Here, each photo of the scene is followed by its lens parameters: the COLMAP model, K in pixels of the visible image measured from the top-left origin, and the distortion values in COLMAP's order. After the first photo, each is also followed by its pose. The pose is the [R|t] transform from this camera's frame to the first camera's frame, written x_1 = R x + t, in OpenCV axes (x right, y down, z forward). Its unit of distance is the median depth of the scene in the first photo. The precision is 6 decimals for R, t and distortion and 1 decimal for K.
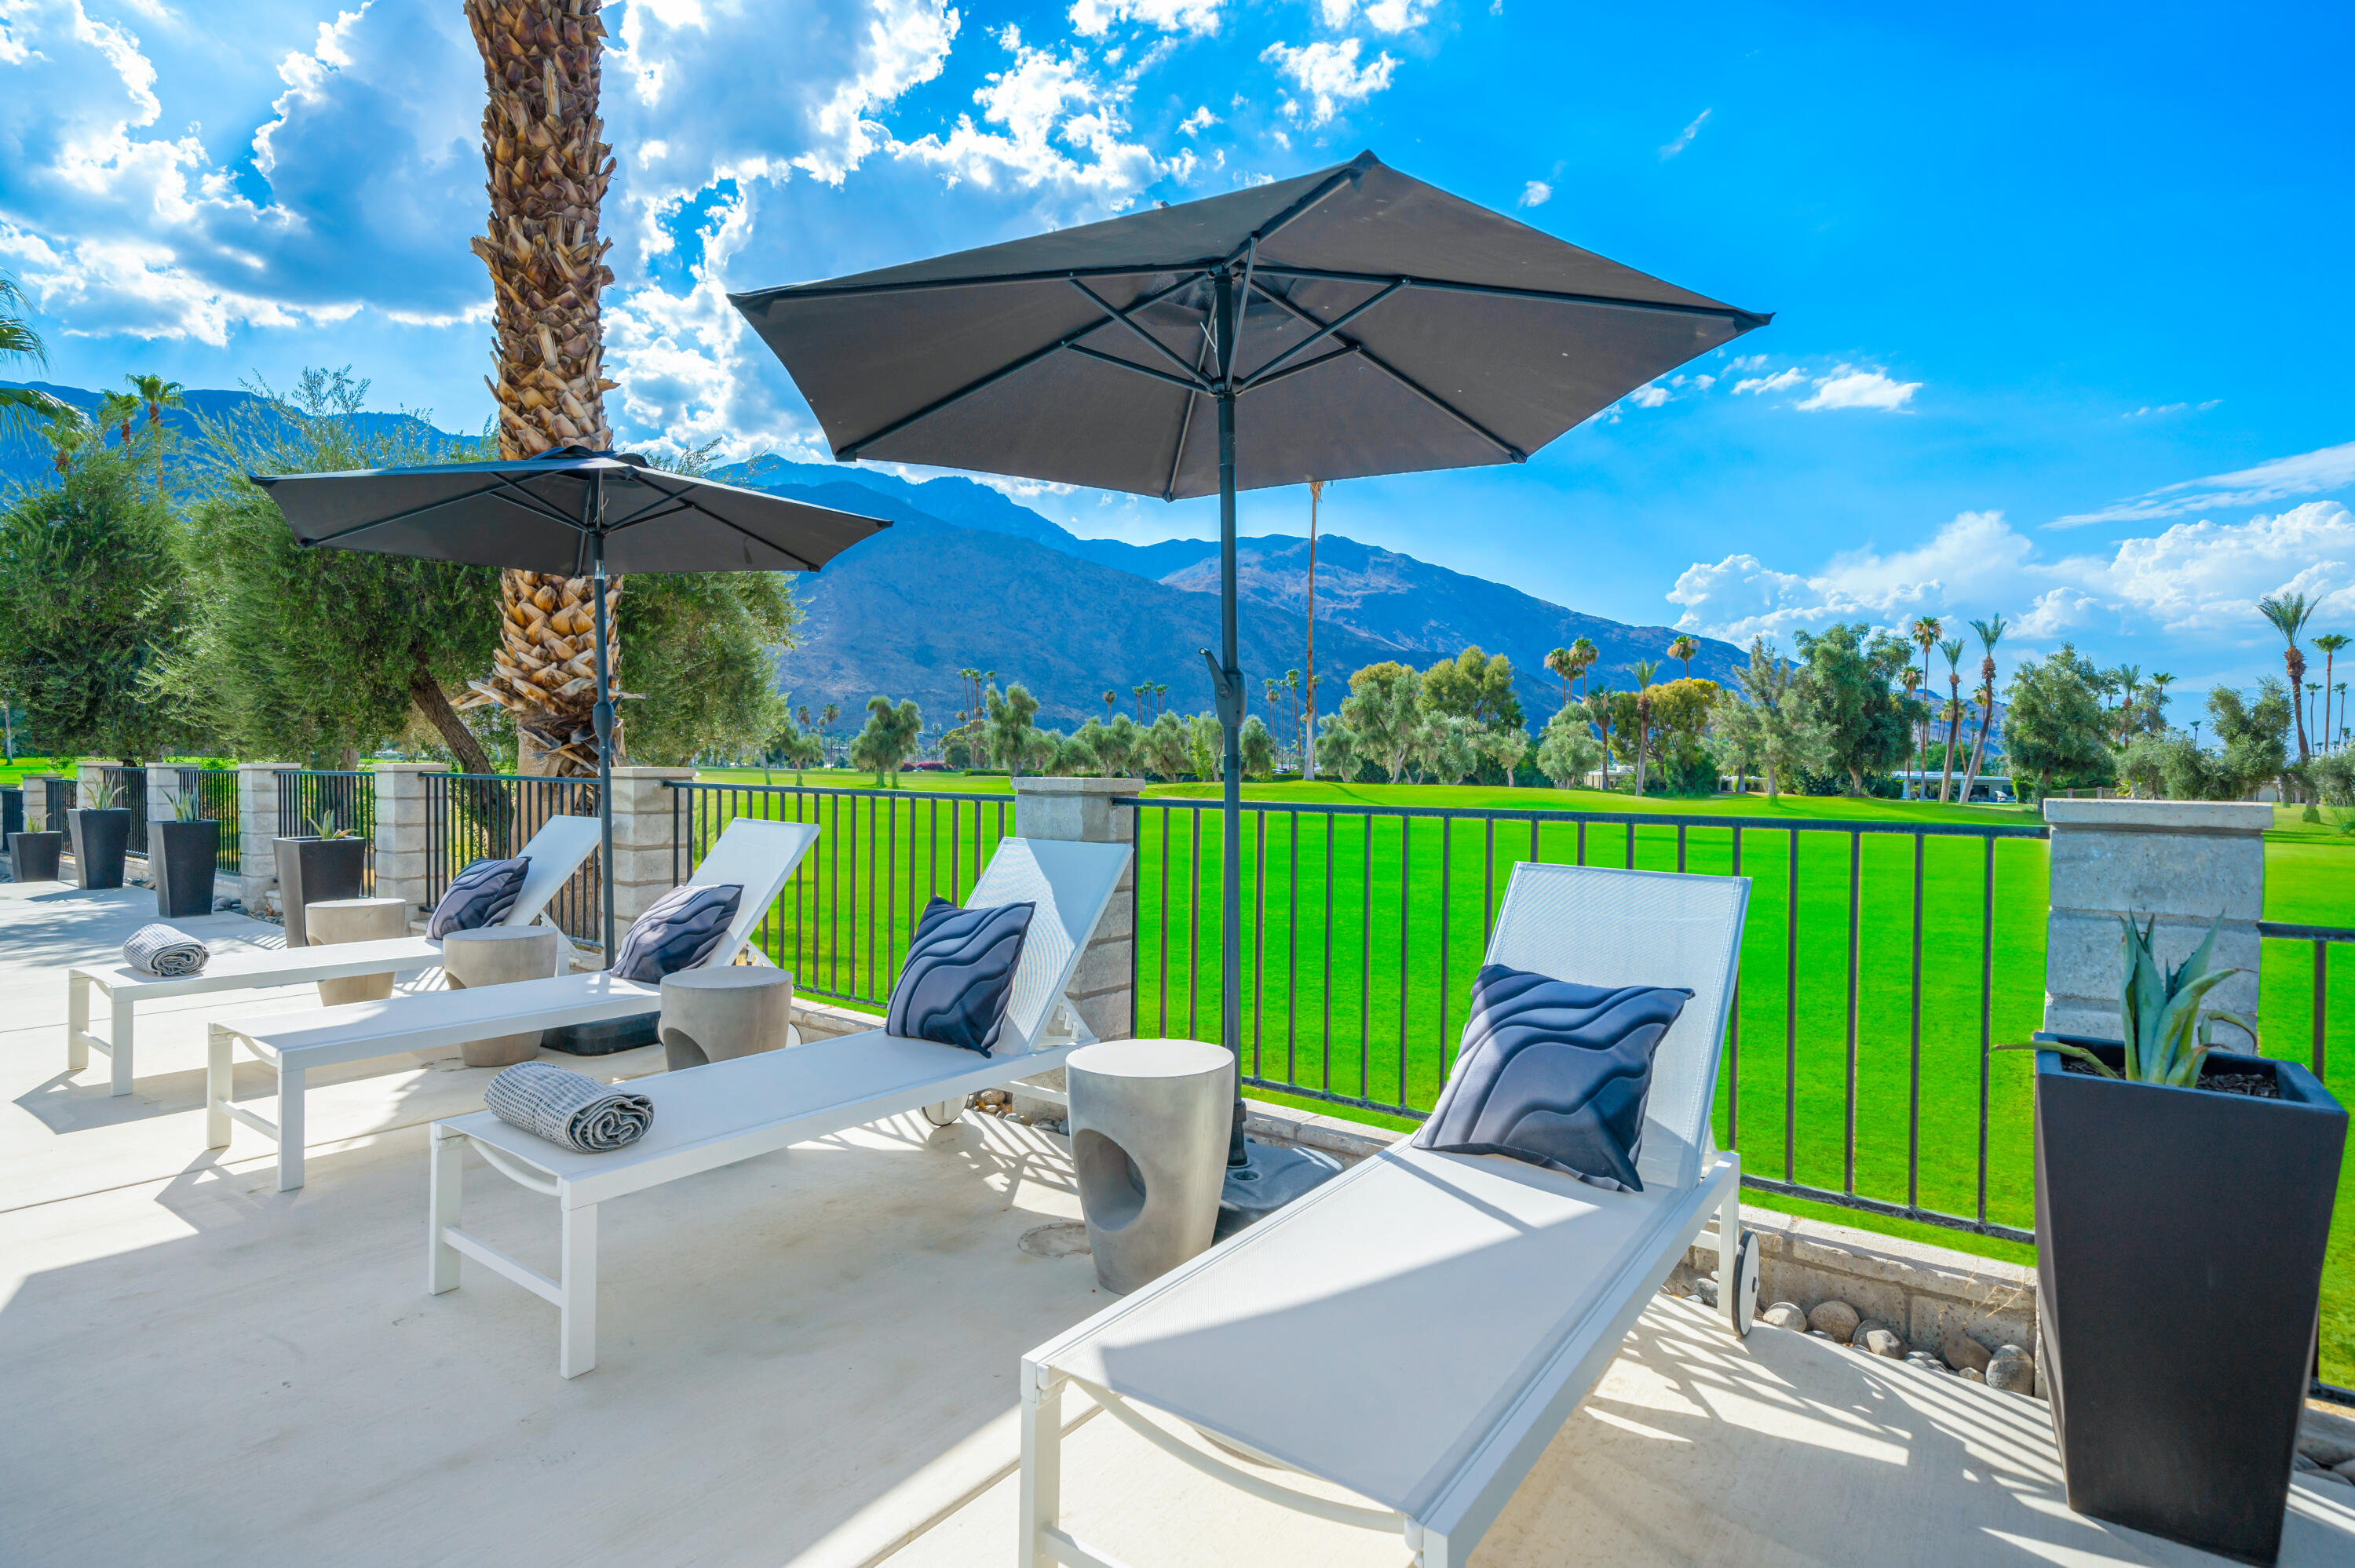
lens RADIAL K [[1160.2, 0, 1156.9], [0, 1160.2, 799.0], [0, 0, 1]] dist [0.001718, 0.001252]
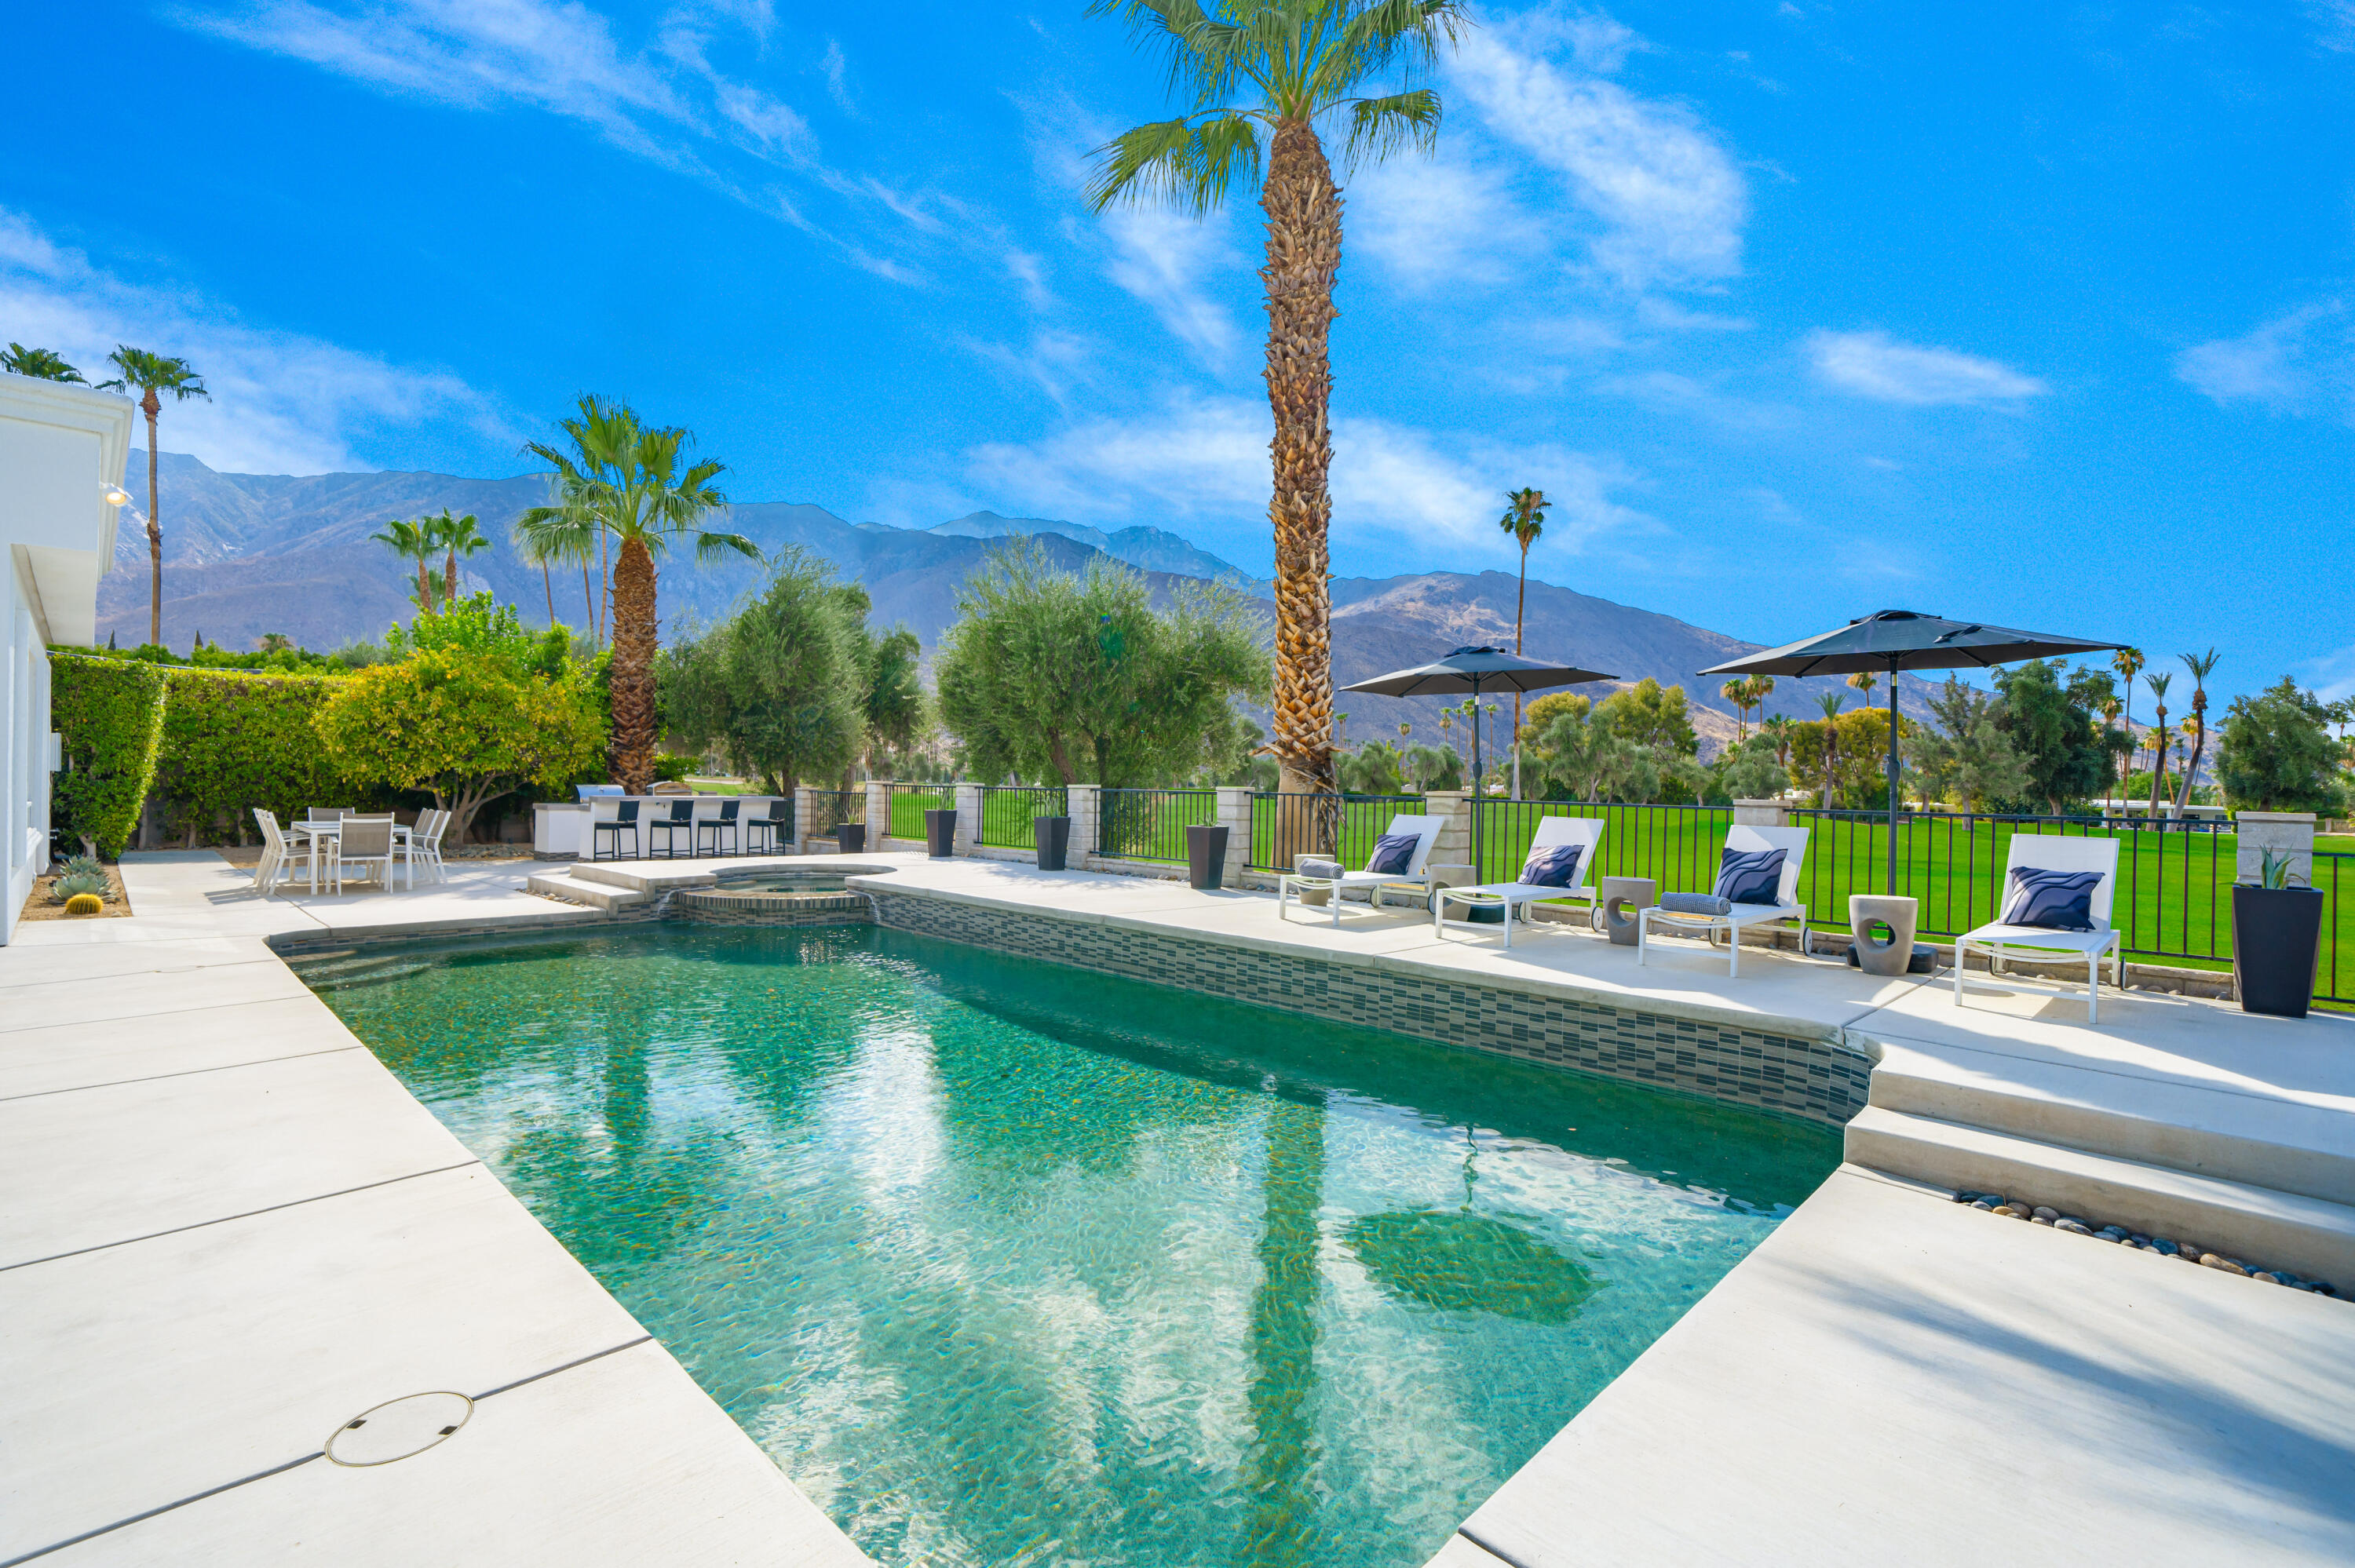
lens RADIAL K [[1063.0, 0, 1158.6], [0, 1063.0, 797.9], [0, 0, 1]] dist [-0.000332, 0.000366]
pose [[0.988263, 0.012007, -0.152289, -0.047824], [-0.014543, 0.999773, -0.015550, 0.001433], [0.152068, 0.017582, 0.988214, -0.065147]]
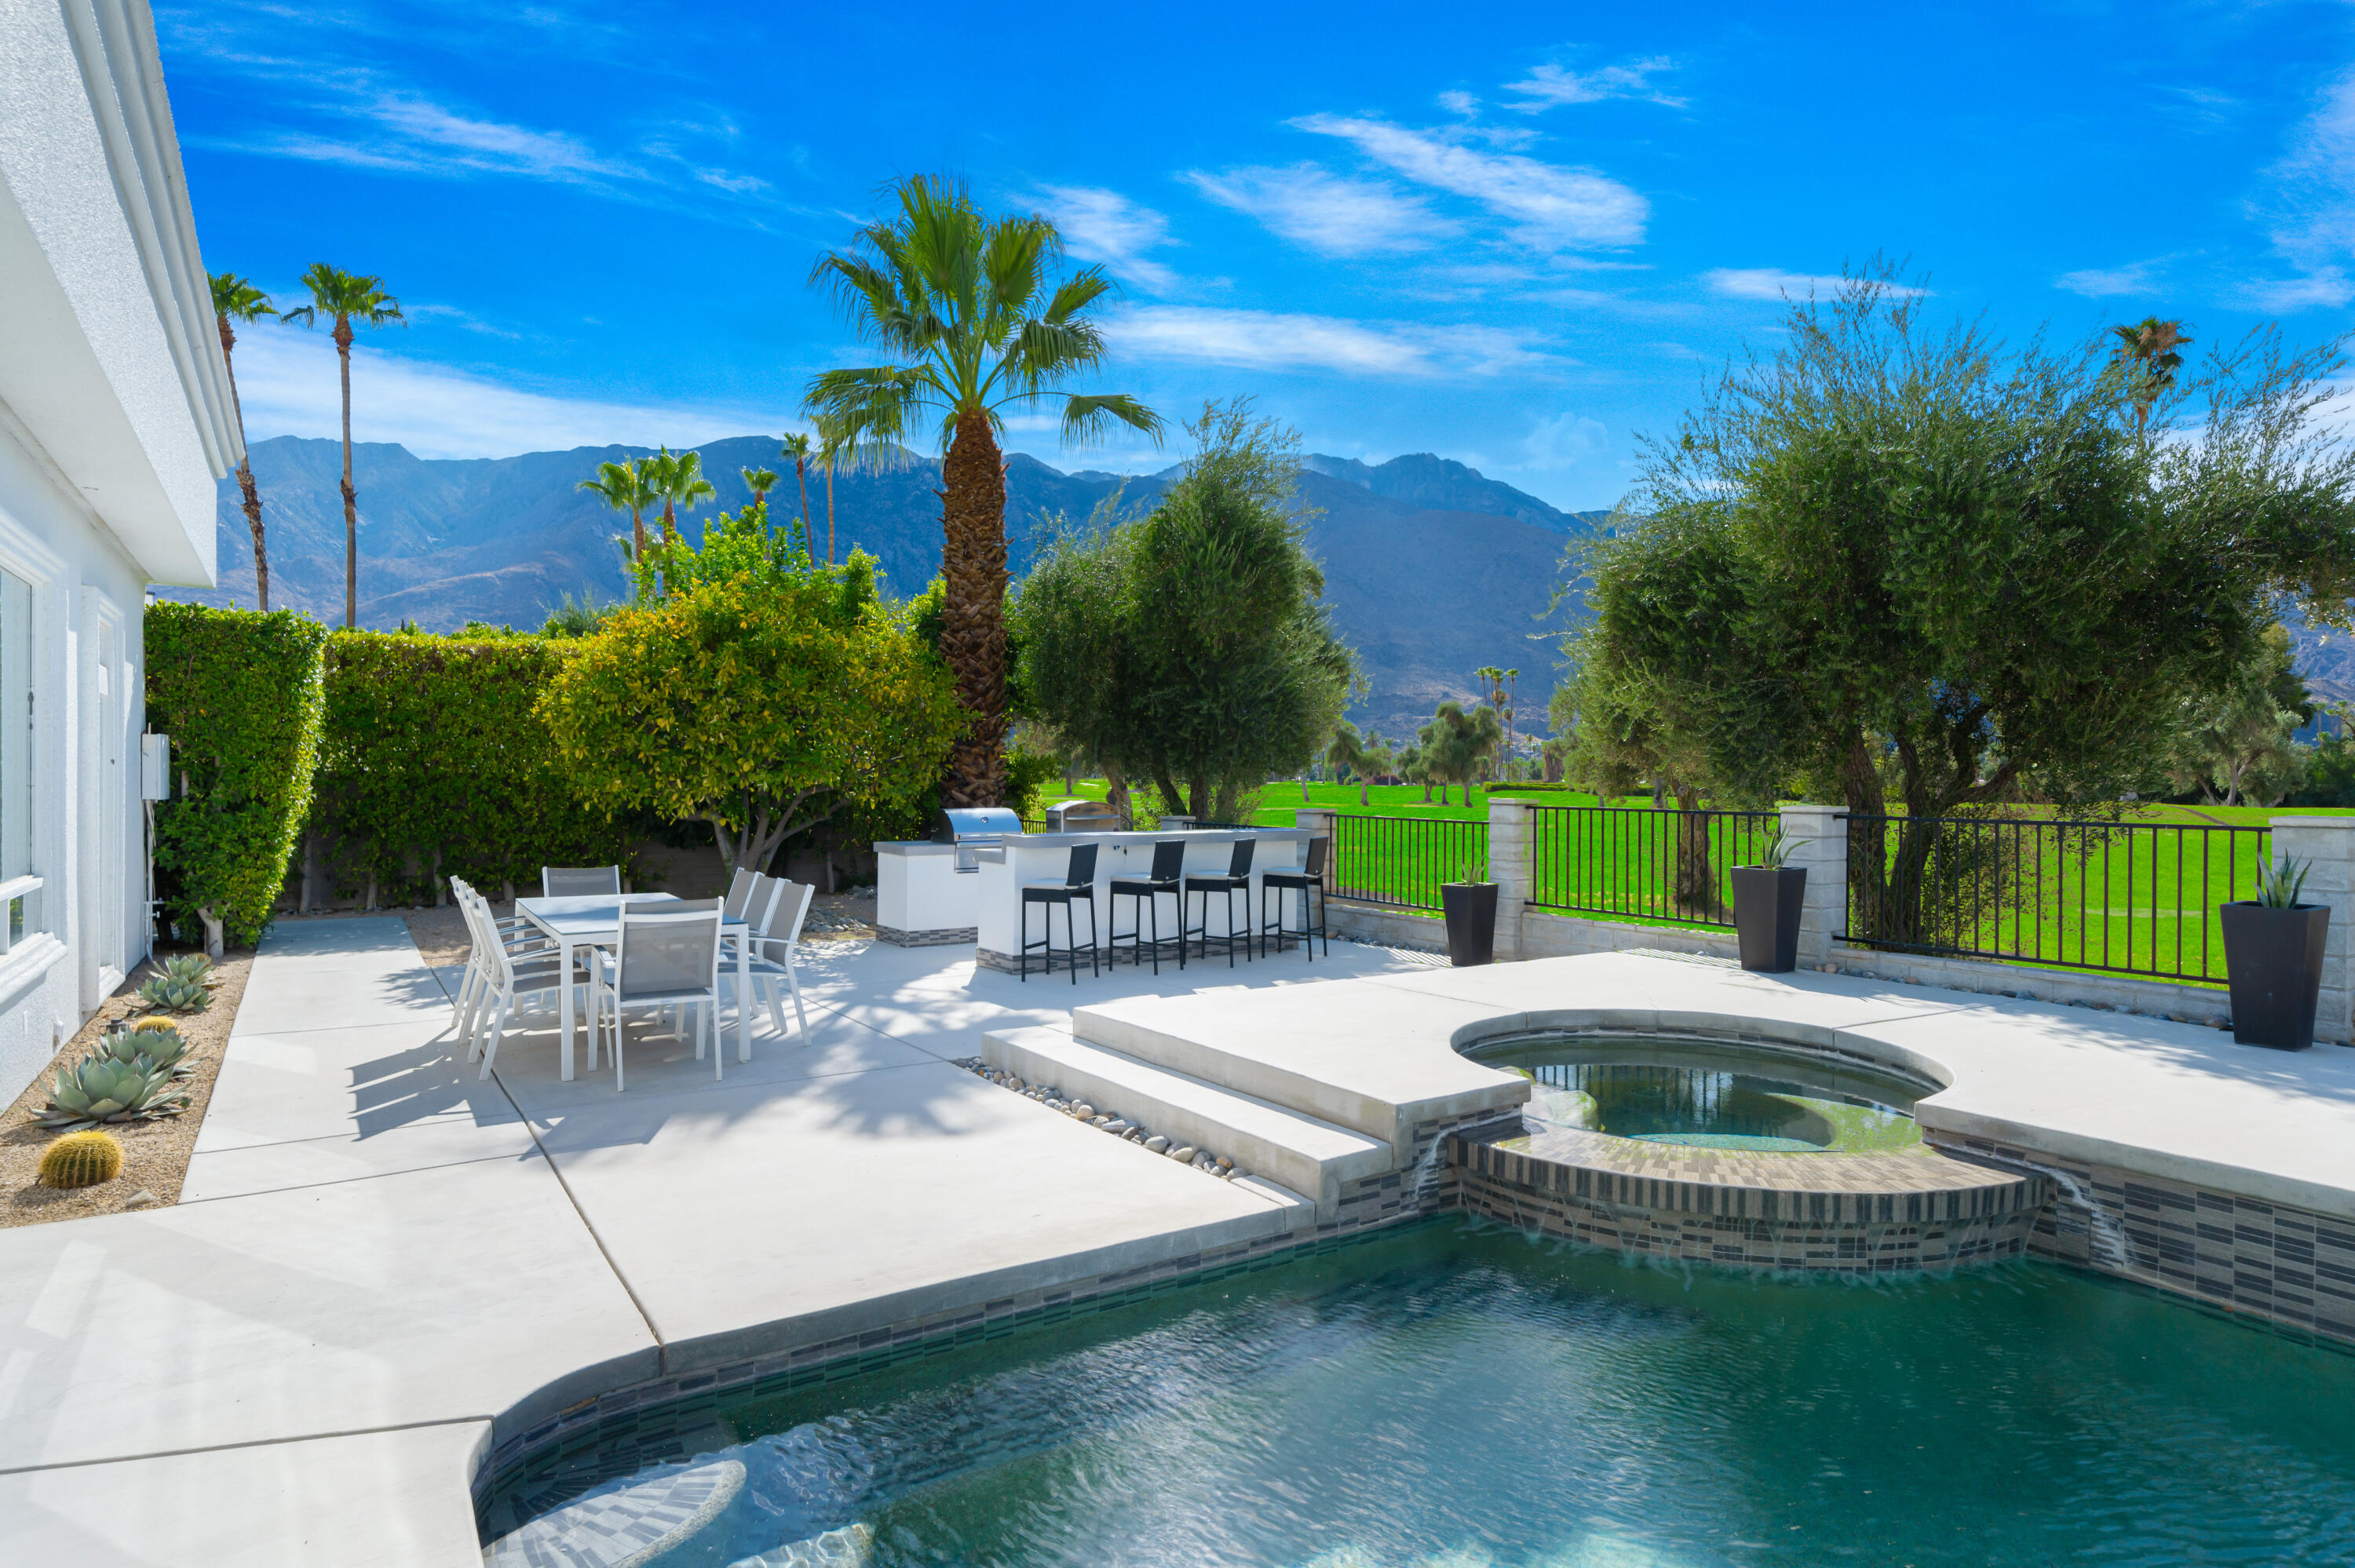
lens RADIAL K [[1295.1, 0, 1156.4], [0, 1295.1, 797.9], [0, 0, 1]] dist [0.003058, 0.000491]
pose [[0.934527, 0.003841, -0.355871, -0.130880], [-0.008383, 0.999902, -0.011221, -0.003237], [0.355793, 0.013470, 0.934468, 0.007248]]
